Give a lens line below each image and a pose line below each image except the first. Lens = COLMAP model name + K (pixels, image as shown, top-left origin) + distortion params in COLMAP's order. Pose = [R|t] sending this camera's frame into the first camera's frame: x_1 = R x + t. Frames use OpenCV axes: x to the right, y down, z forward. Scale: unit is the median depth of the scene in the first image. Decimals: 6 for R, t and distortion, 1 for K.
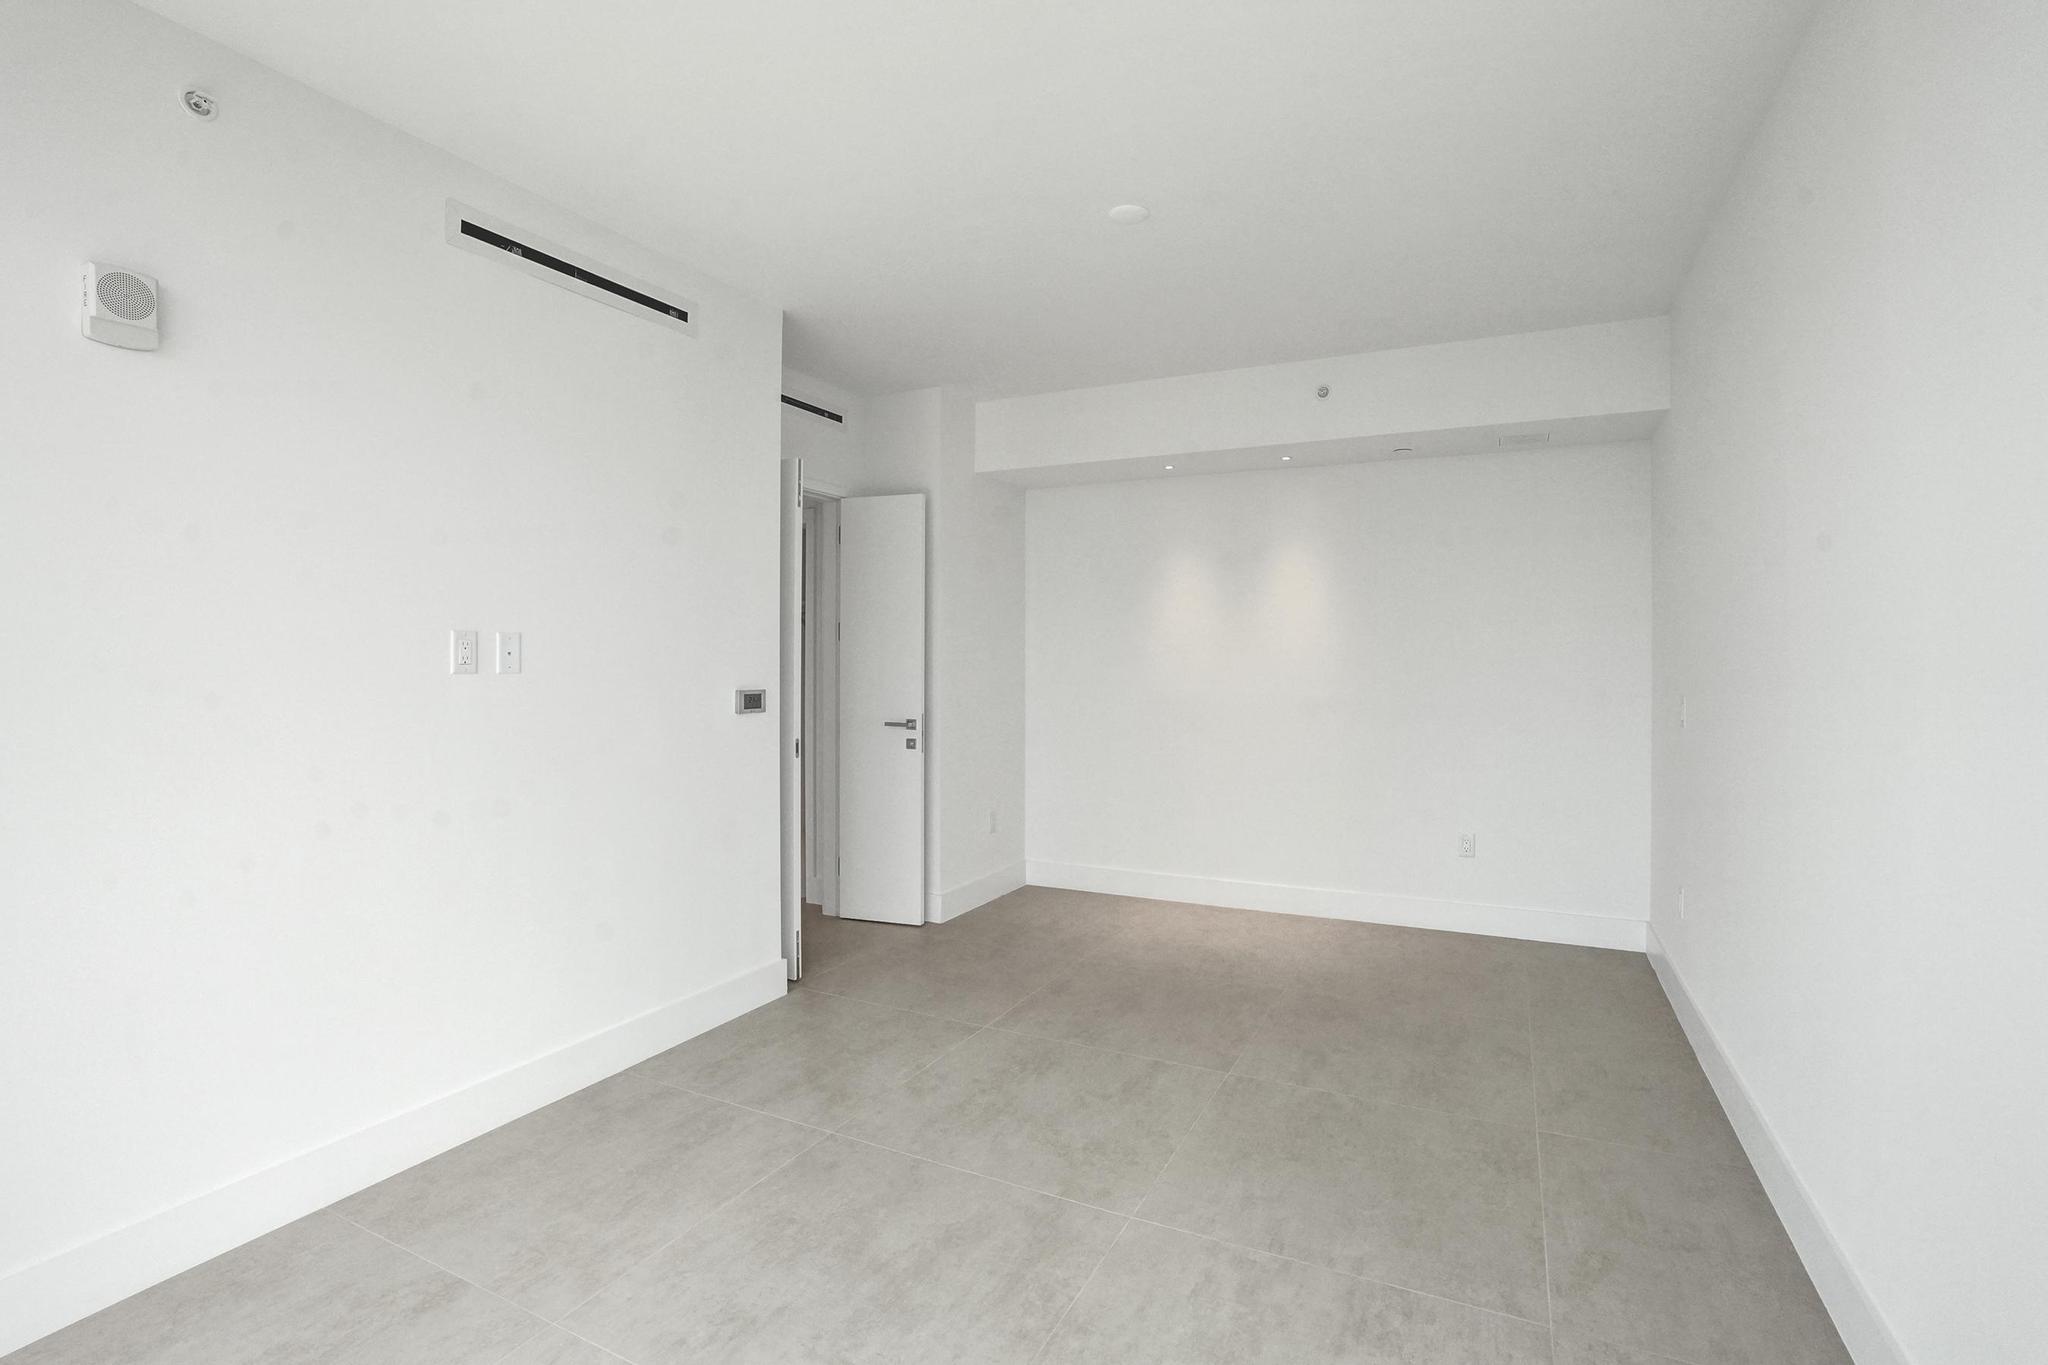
lens RADIAL K [[958.9, 0, 1020.5], [0, 958.9, 620.1], [0, 0, 1]] dist [-0.065810, 0.021987]
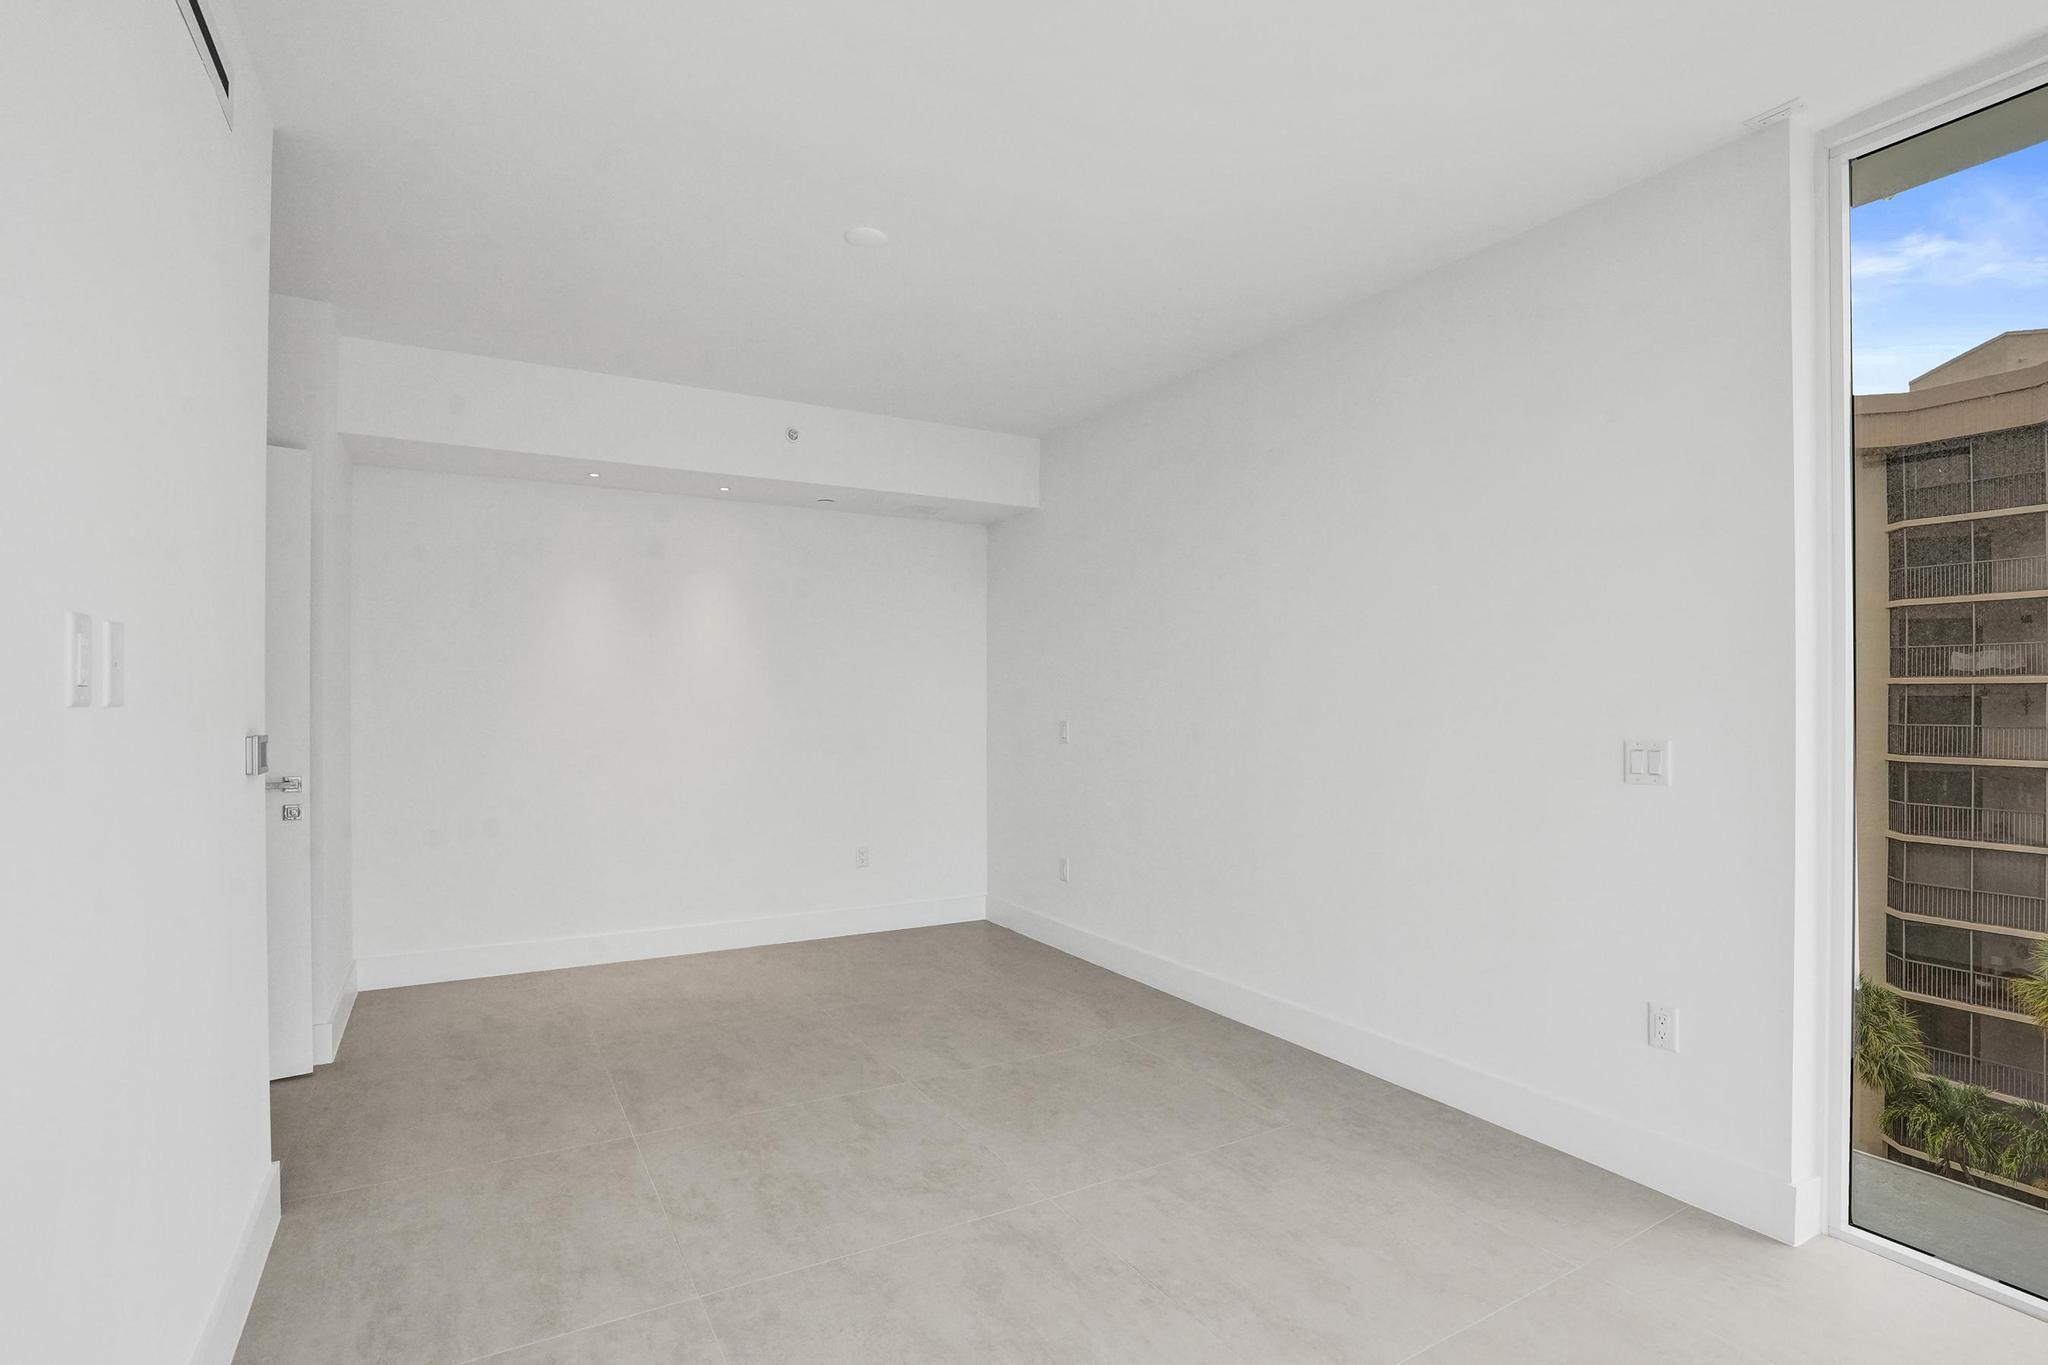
lens RADIAL K [[958.9, 0, 1030.0], [0, 958.9, 684.5], [0, 0, 1]] dist [-0.065810, 0.021987]
pose [[0.546948, 0.013162, 0.837063, -0.437554], [-0.040100, 0.999141, 0.010491, 0.010689], [-0.836205, -0.039304, 0.547006, 0.227999]]
